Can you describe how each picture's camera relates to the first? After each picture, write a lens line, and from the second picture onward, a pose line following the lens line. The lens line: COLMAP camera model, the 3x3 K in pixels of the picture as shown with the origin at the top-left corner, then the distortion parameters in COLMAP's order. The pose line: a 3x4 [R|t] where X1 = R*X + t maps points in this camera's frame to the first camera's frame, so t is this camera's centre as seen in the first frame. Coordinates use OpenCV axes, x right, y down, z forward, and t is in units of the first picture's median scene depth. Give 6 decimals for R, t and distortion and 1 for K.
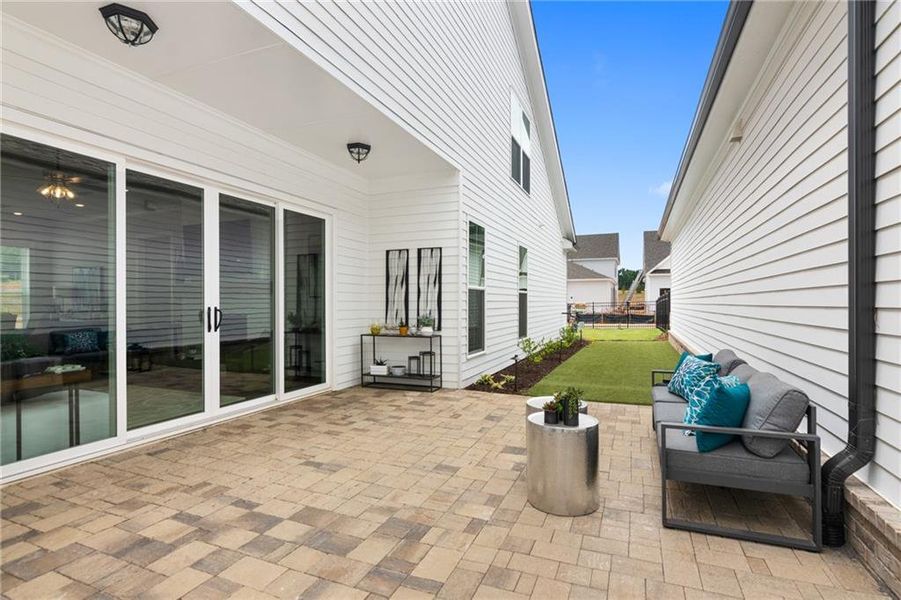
lens RADIAL K [[443.2, 0, 451.6], [0, 443.2, 303.0], [0, 0, 1]] dist [0.002055, 0.000143]
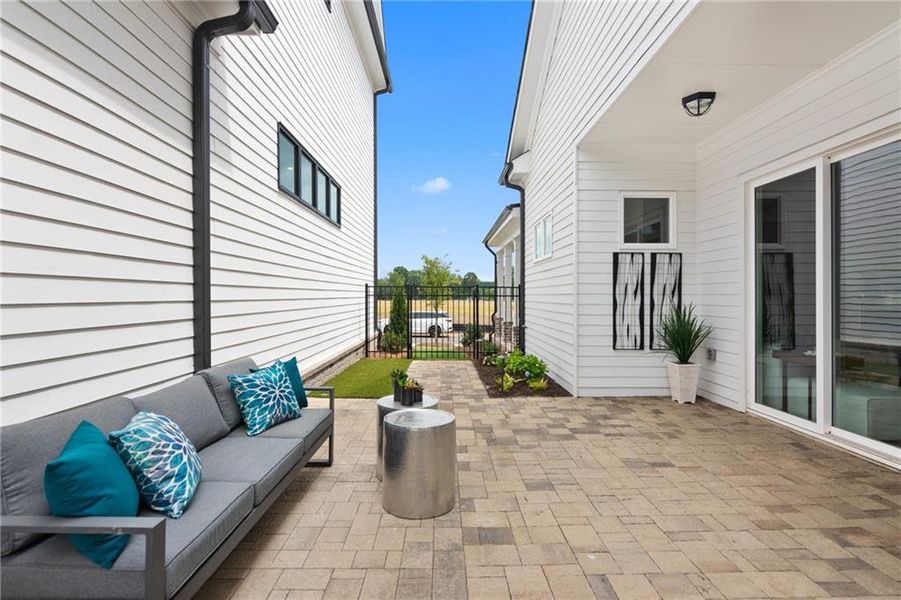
lens RADIAL K [[443.2, 0, 451.0], [0, 443.2, 297.5], [0, 0, 1]] dist [0.002055, 0.000143]
pose [[-0.916849, 0.001085, -0.399232, 0.489910], [0.000013, 0.999996, 0.002688, -0.002845], [0.399233, 0.002459, -0.916846, 1.702007]]
